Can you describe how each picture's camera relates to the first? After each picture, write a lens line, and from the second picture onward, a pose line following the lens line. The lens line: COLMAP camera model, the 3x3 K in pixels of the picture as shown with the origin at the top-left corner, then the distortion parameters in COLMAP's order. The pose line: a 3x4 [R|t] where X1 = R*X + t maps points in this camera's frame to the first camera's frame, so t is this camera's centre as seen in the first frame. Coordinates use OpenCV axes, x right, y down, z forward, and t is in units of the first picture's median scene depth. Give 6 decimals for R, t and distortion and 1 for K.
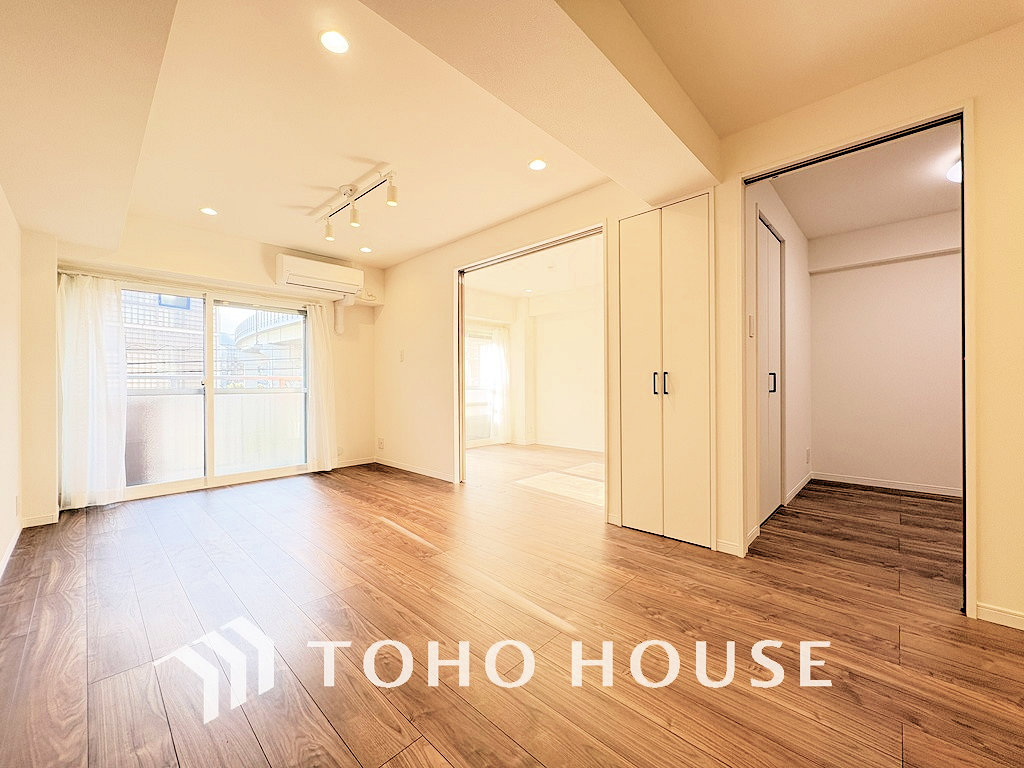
lens RADIAL K [[407.2, 0, 506.1], [0, 407.2, 382.5], [0, 0, 1]] dist [0.001443, 0.000301]
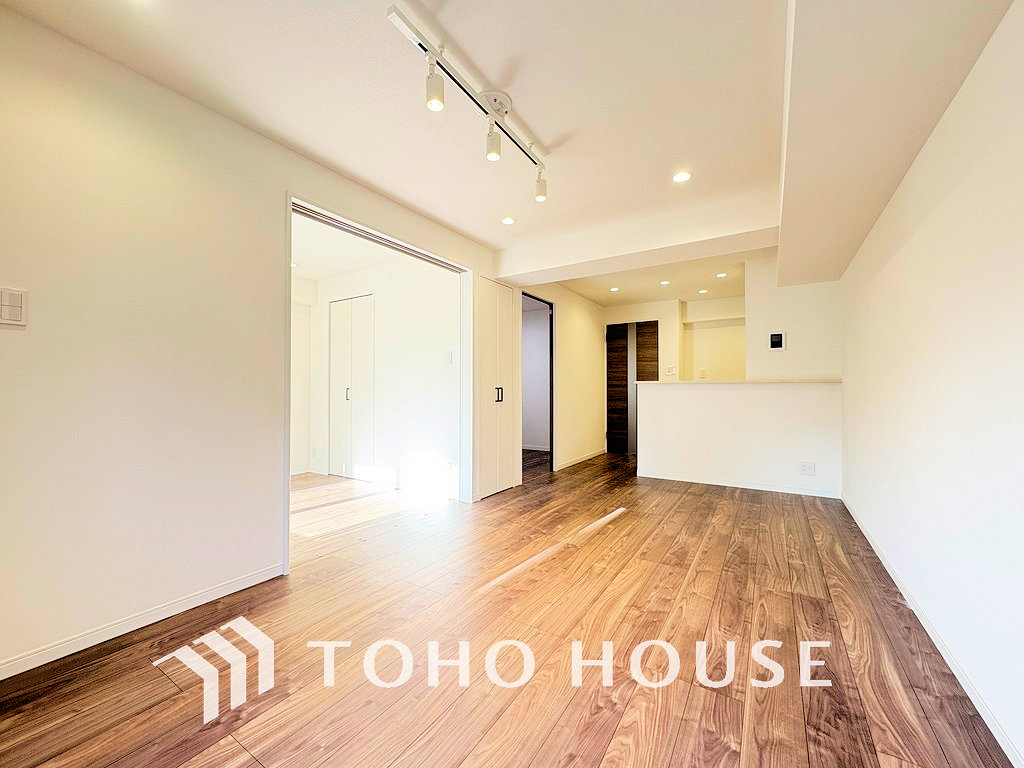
lens RADIAL K [[407.6, 0, 514.0], [0, 407.6, 390.2], [0, 0, 1]] dist [-0.000544, -0.000191]
pose [[-0.200755, -0.000289, 0.979642, -0.988041], [-0.008753, 0.999961, -0.001499, -0.014533], [-0.979602, -0.008876, -0.200749, 1.063422]]
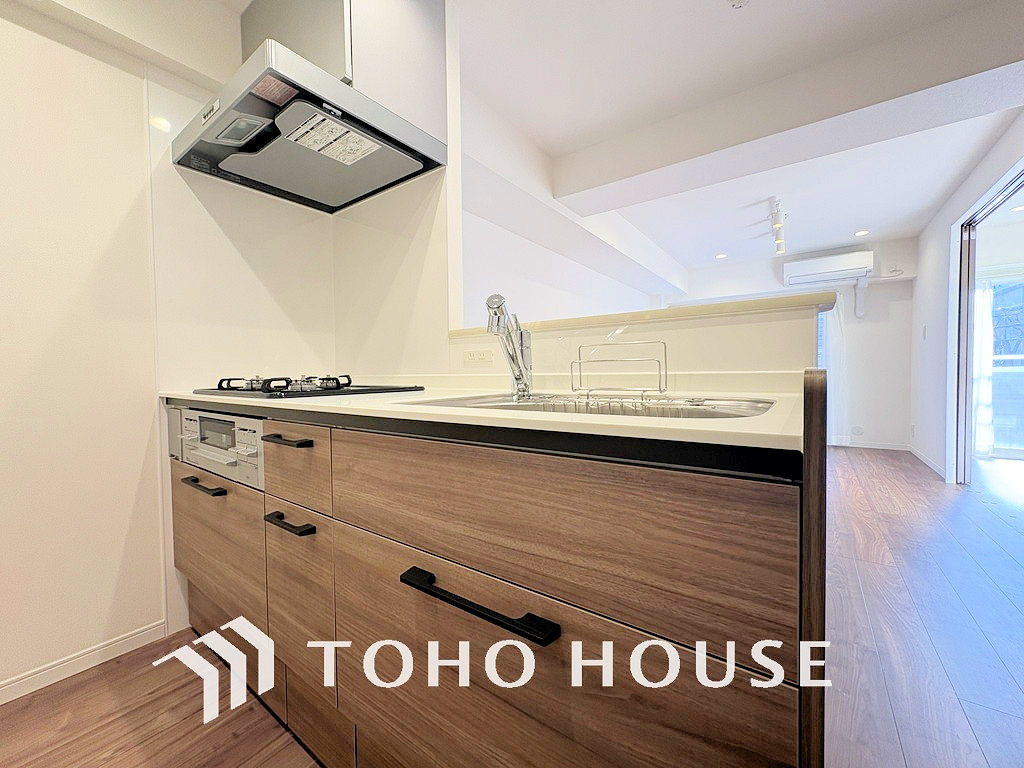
lens RADIAL K [[407.2, 0, 506.1], [0, 407.2, 382.5], [0, 0, 1]] dist [0.001443, 0.000301]
pose [[0.126183, 0.027542, -0.991625, 0.753679], [0.014391, 0.999459, 0.029590, 0.004244], [0.991903, -0.018004, 0.125718, -0.020591]]
